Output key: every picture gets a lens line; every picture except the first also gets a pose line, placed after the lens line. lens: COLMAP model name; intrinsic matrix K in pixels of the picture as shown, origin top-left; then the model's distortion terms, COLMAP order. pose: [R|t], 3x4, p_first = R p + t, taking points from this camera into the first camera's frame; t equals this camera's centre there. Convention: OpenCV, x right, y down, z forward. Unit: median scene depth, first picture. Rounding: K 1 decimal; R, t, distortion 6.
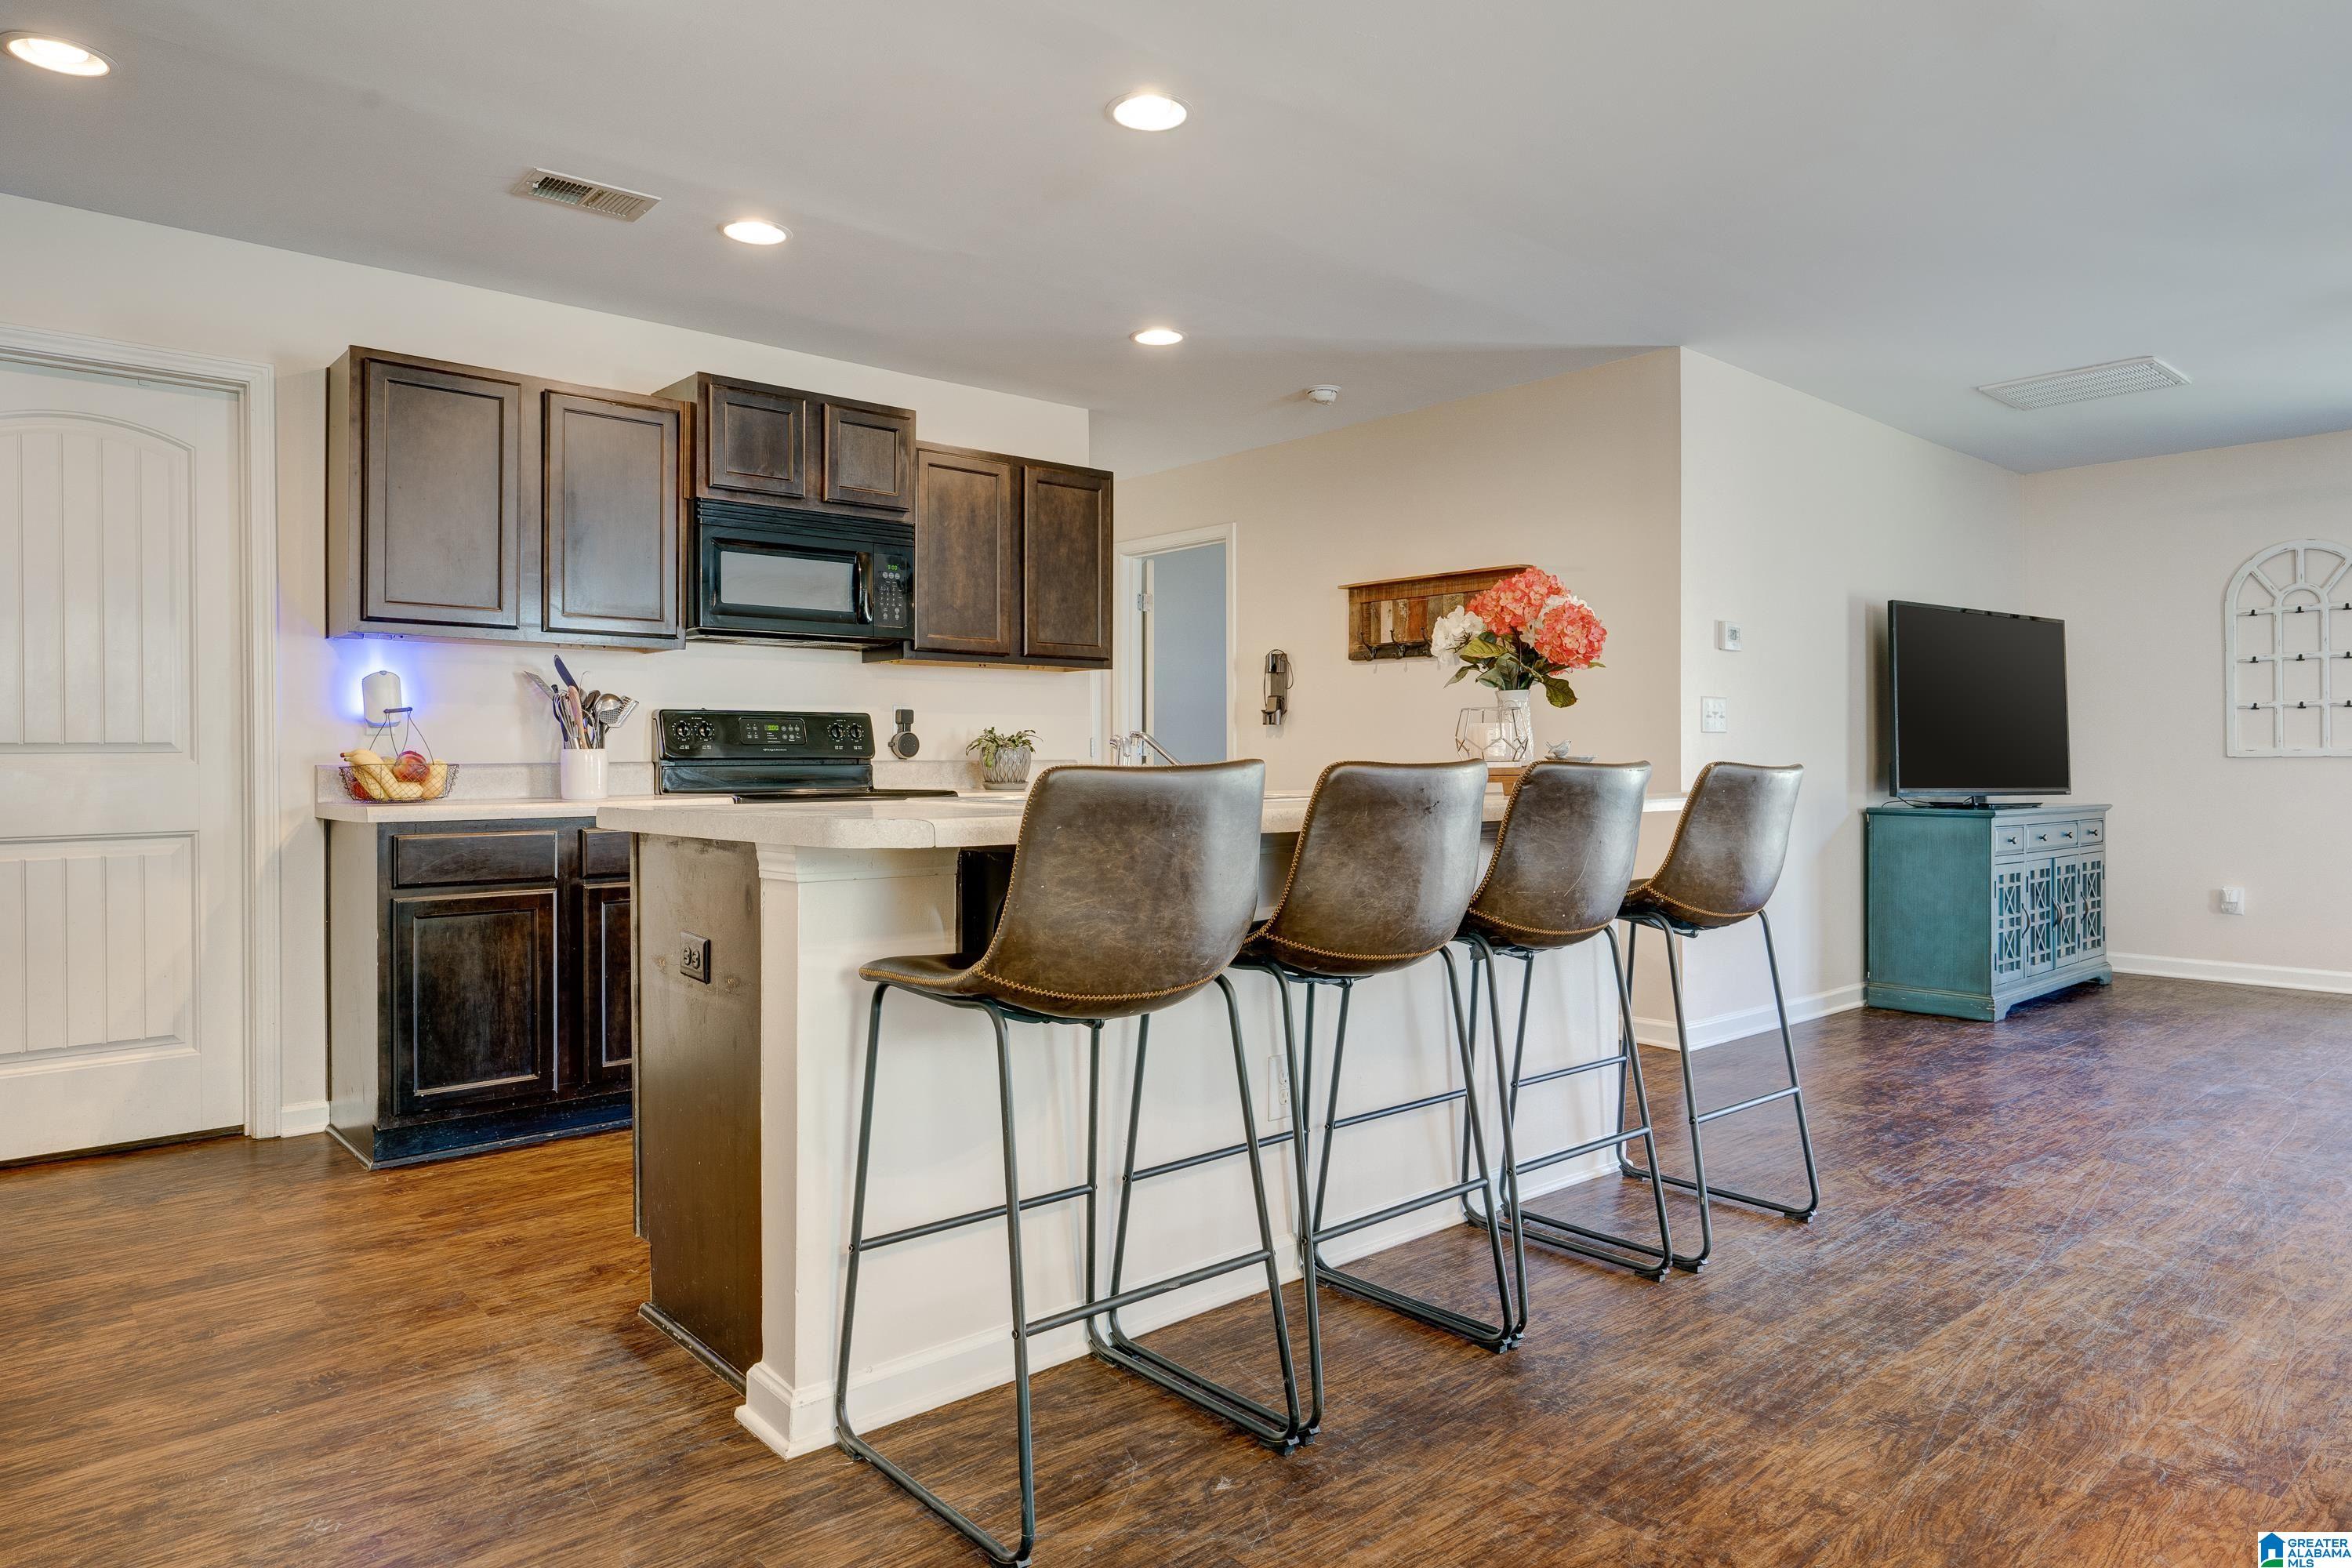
lens RADIAL K [[1401.9, 0, 1199.0], [0, 1401.9, 763.9], [0, 0, 1]] dist [-0.003275, -0.001307]
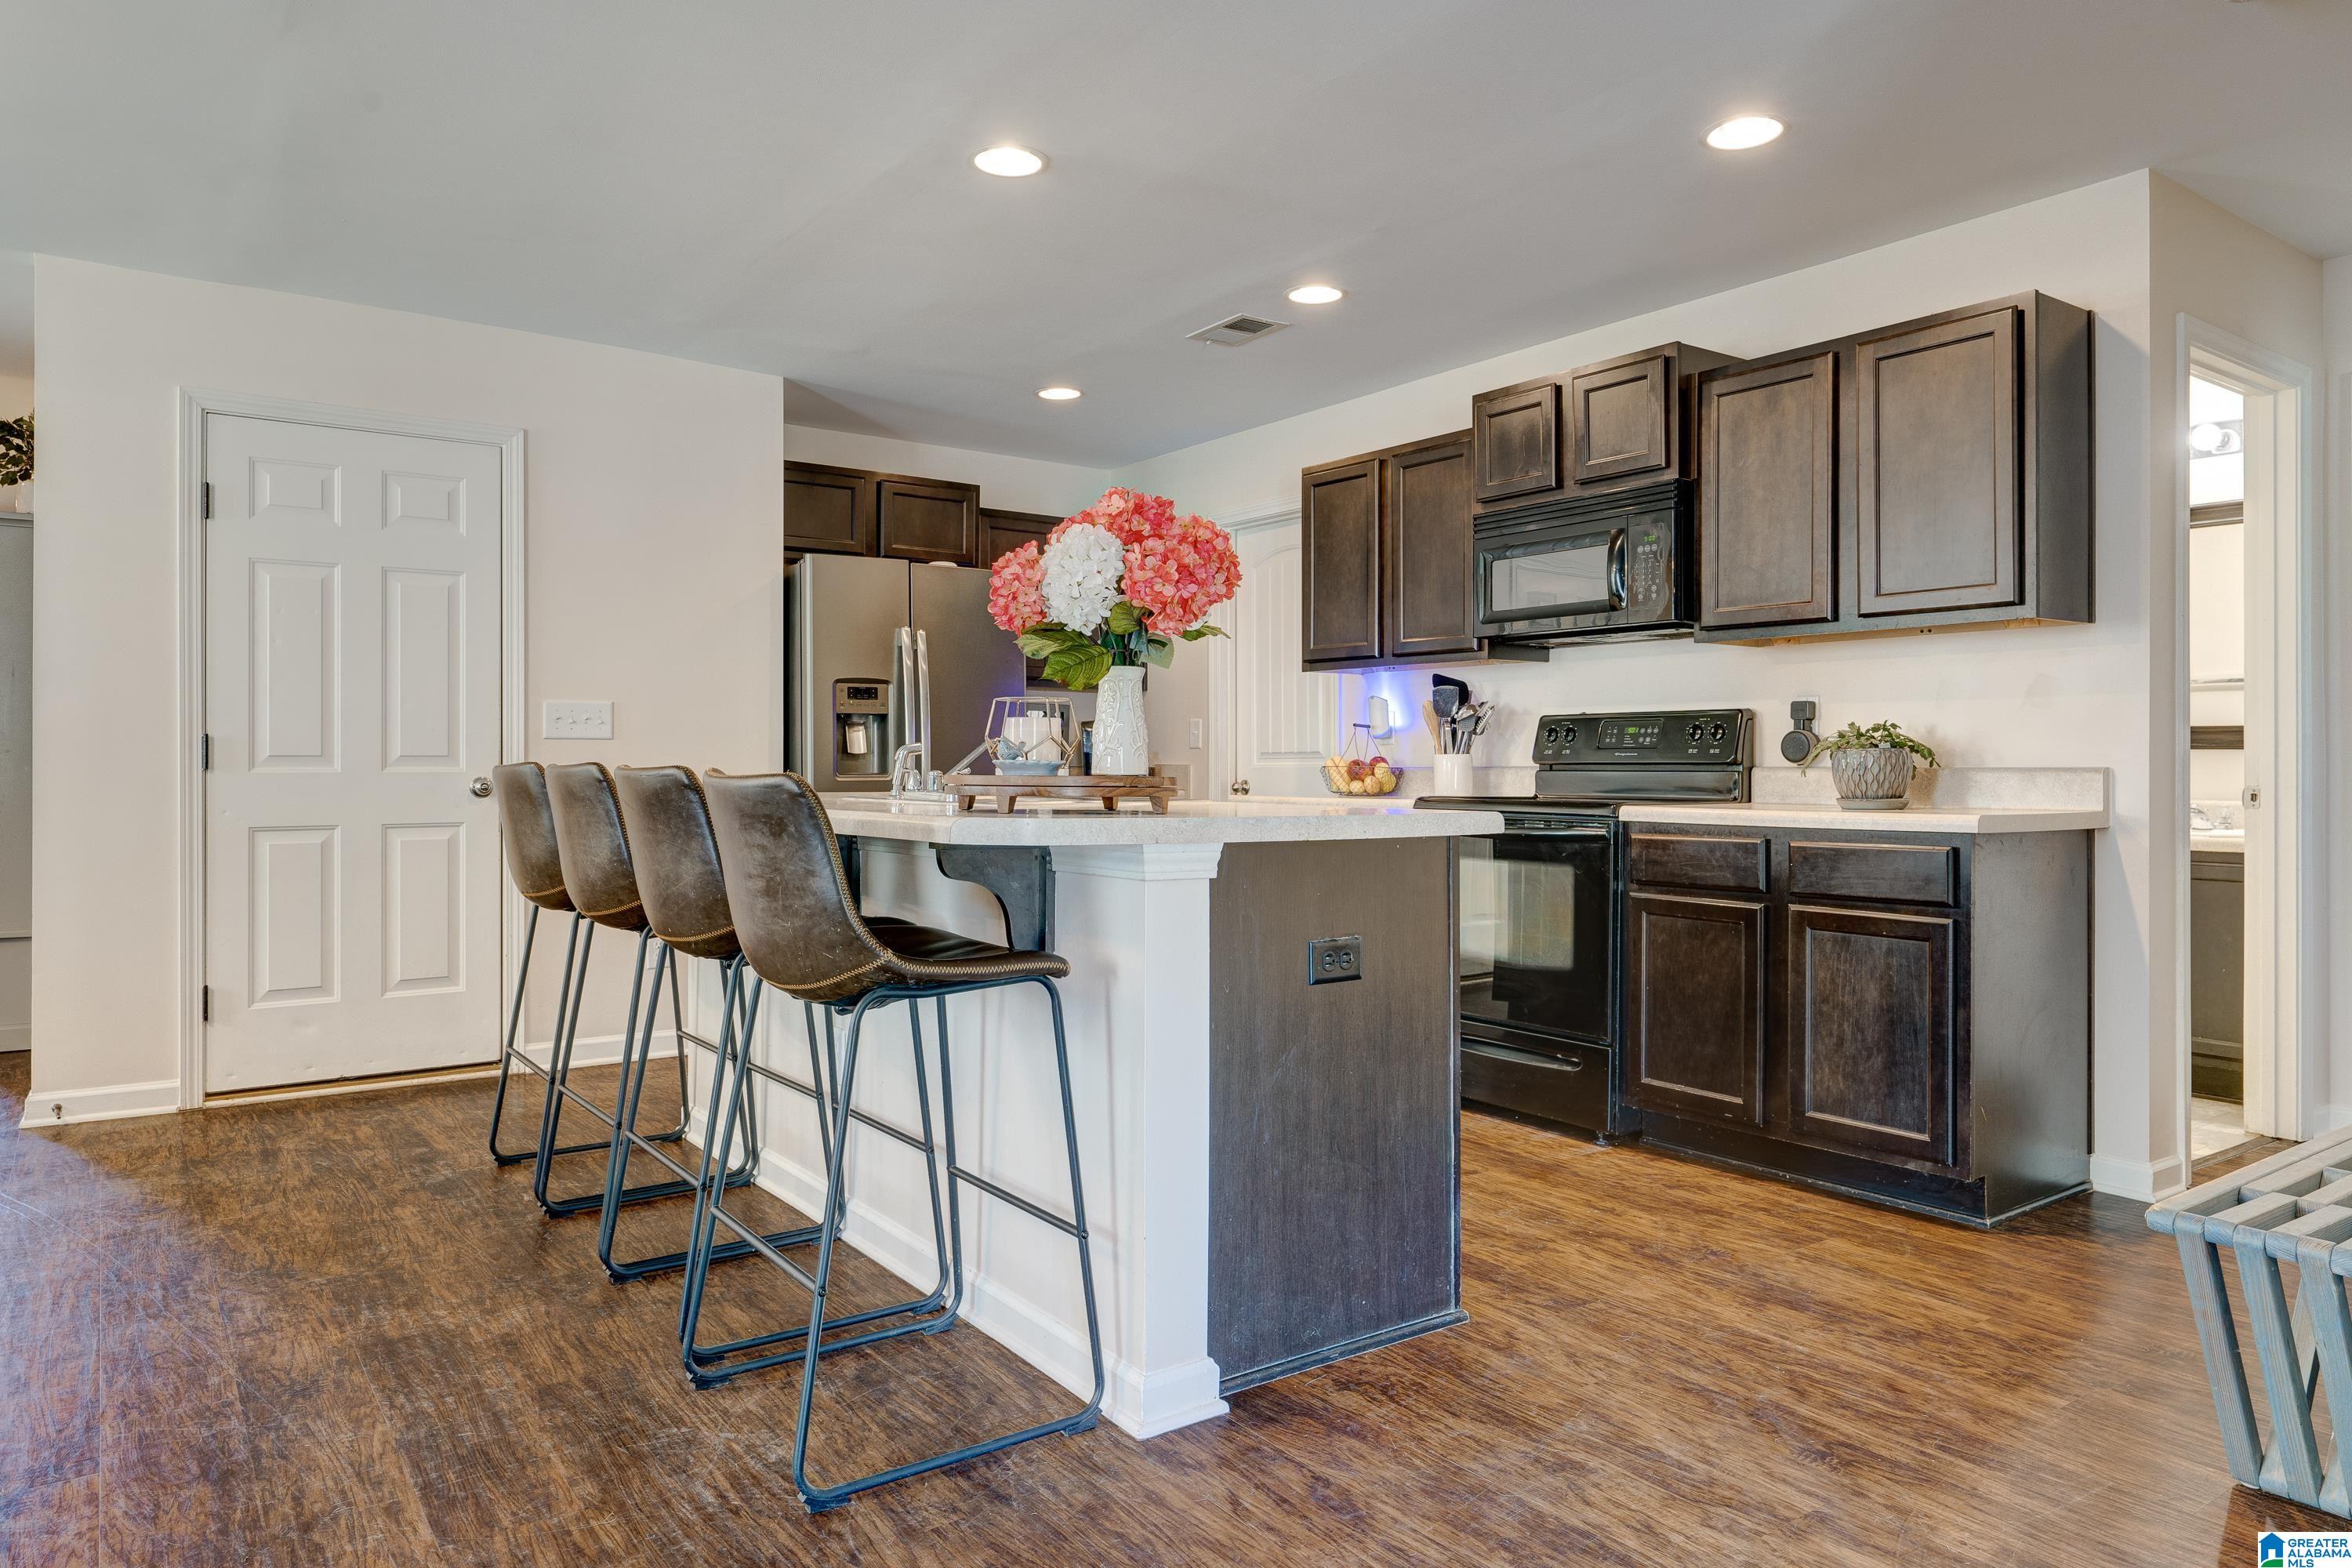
lens RADIAL K [[1480.2, 0, 1179.1], [0, 1480.2, 764.9], [0, 0, 1]] dist [-0.018225, 0.002767]
pose [[-0.089993, 0.001337, -0.995941, 1.221604], [-0.007268, 0.999972, 0.001999, -0.004766], [0.995916, 0.007419, -0.089981, 1.394528]]
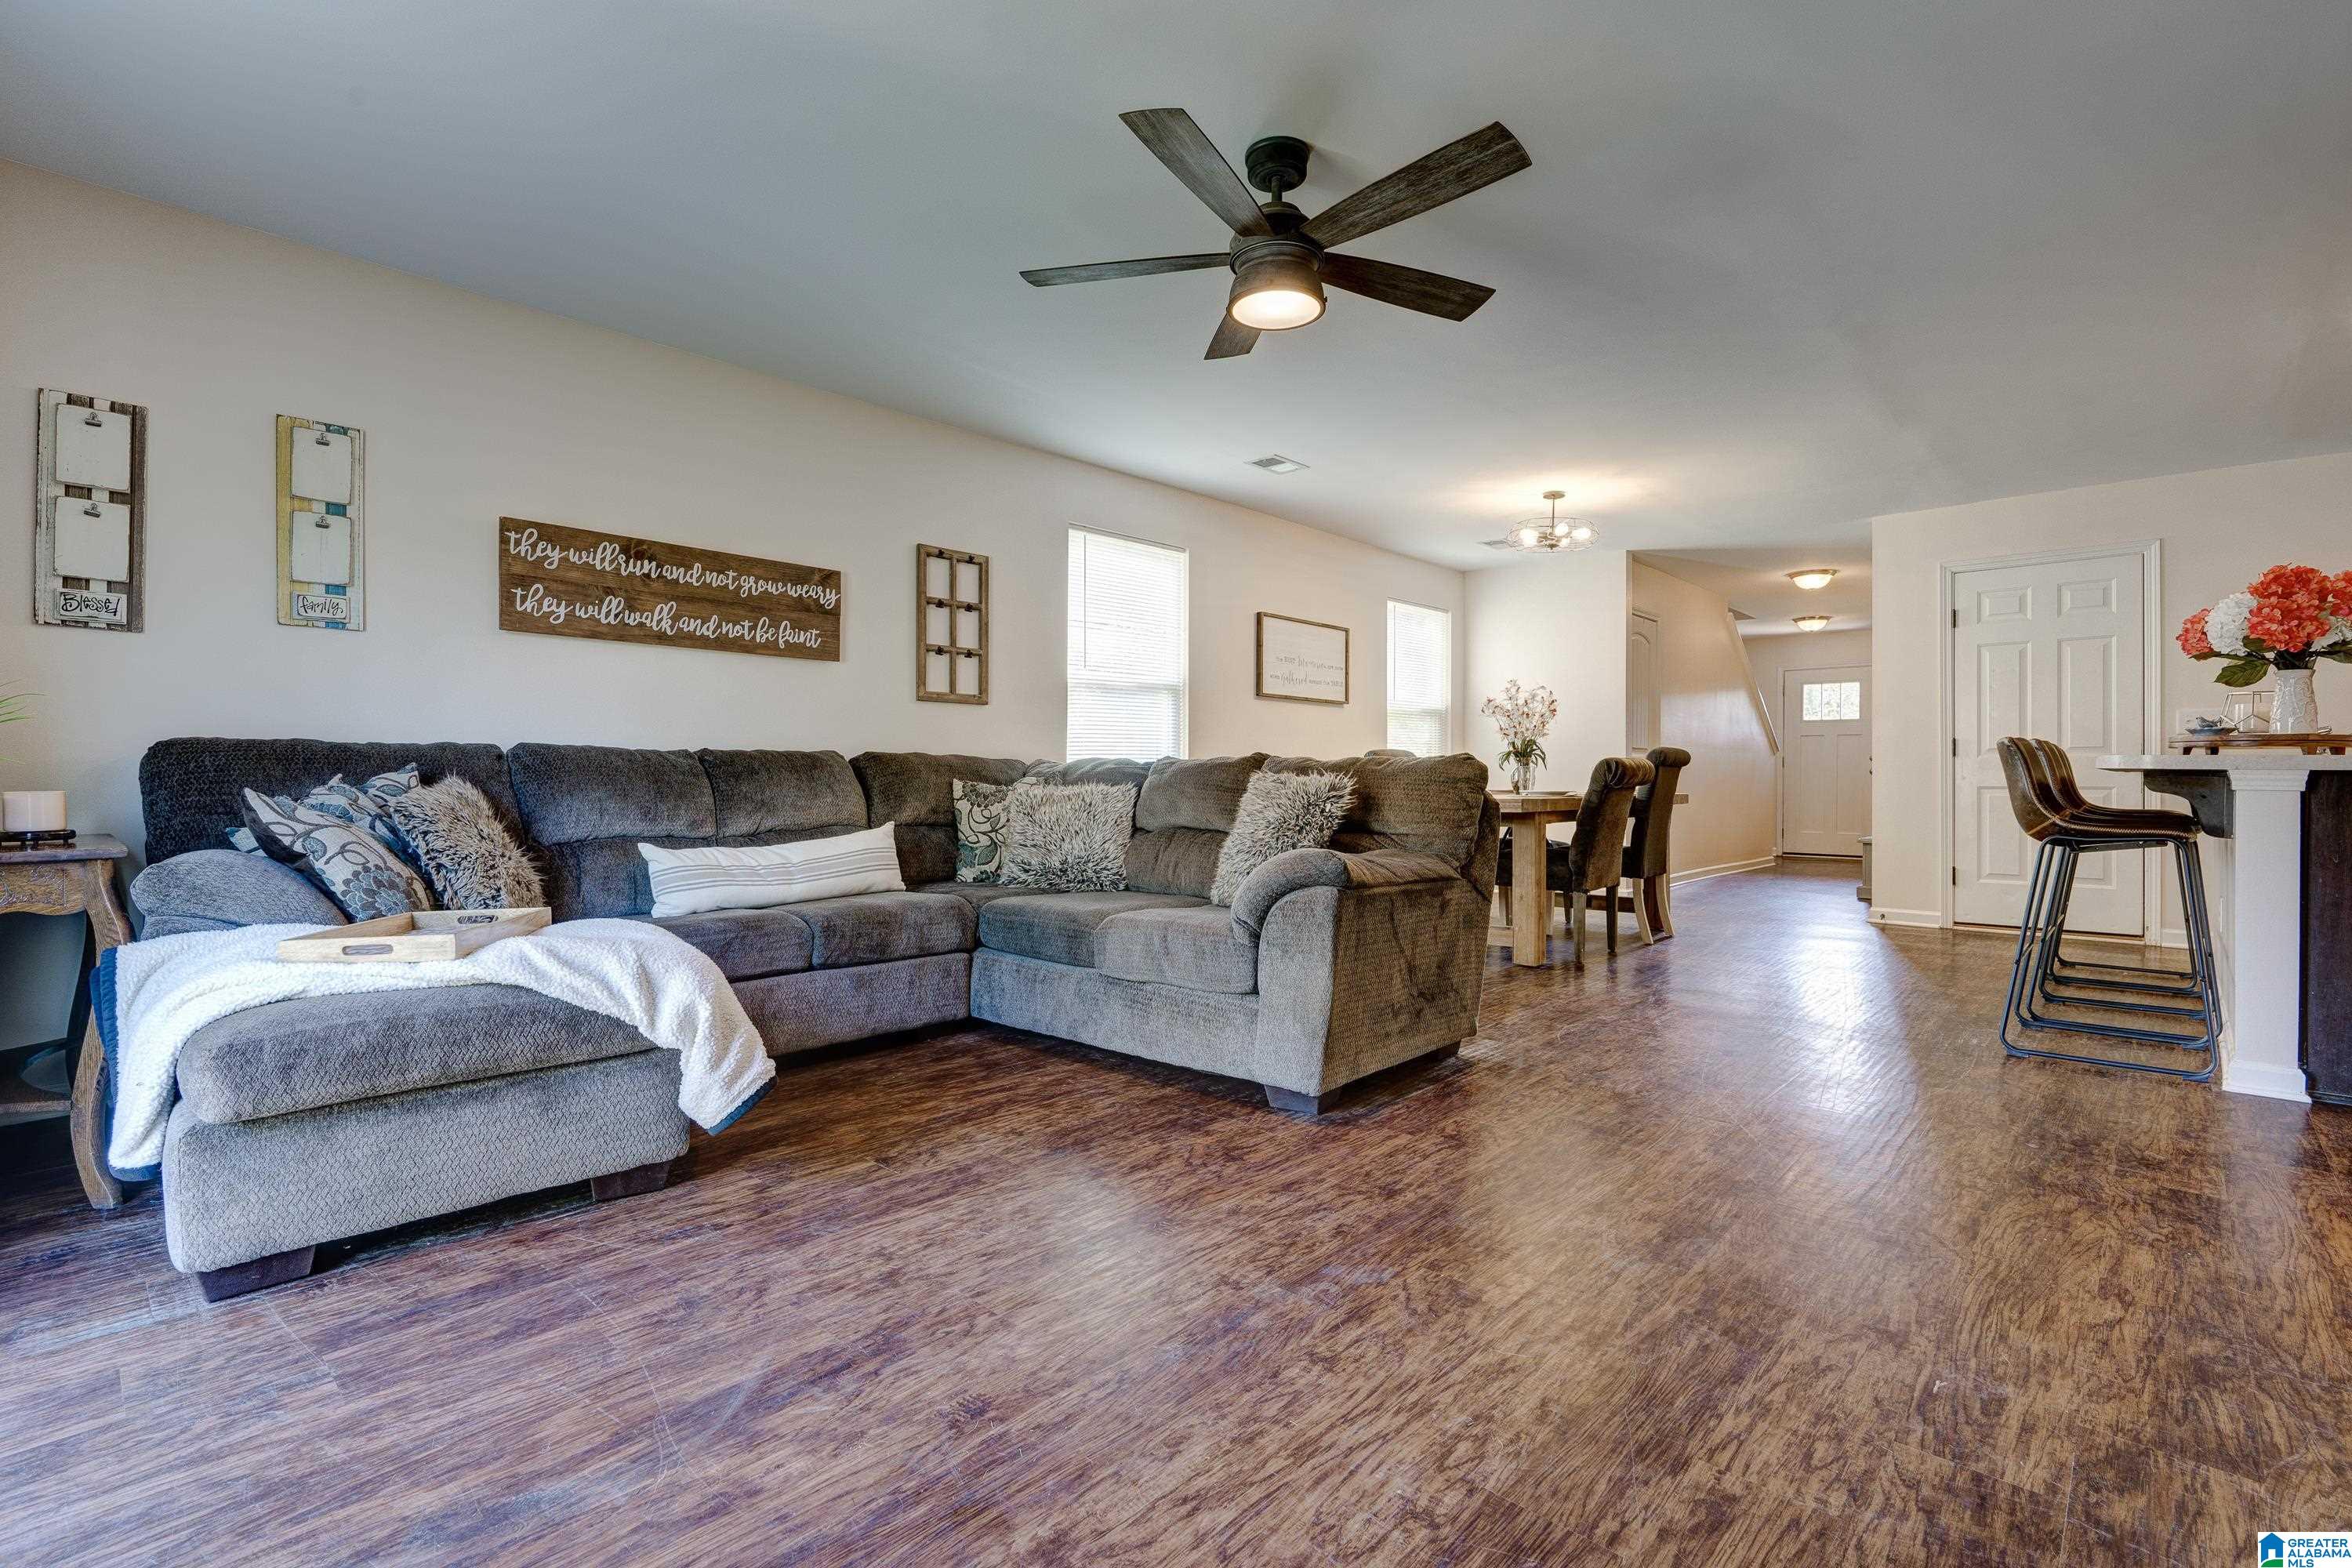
lens RADIAL K [[1065.2, 0, 1179.2], [0, 1065.2, 773.4], [0, 0, 1]] dist [-0.007737, 0.001144]
pose [[-0.994987, -0.001599, -0.099989, 1.589520], [-0.002010, 0.999990, 0.004011, 0.043153], [0.099982, 0.004192, -0.994980, 2.277846]]
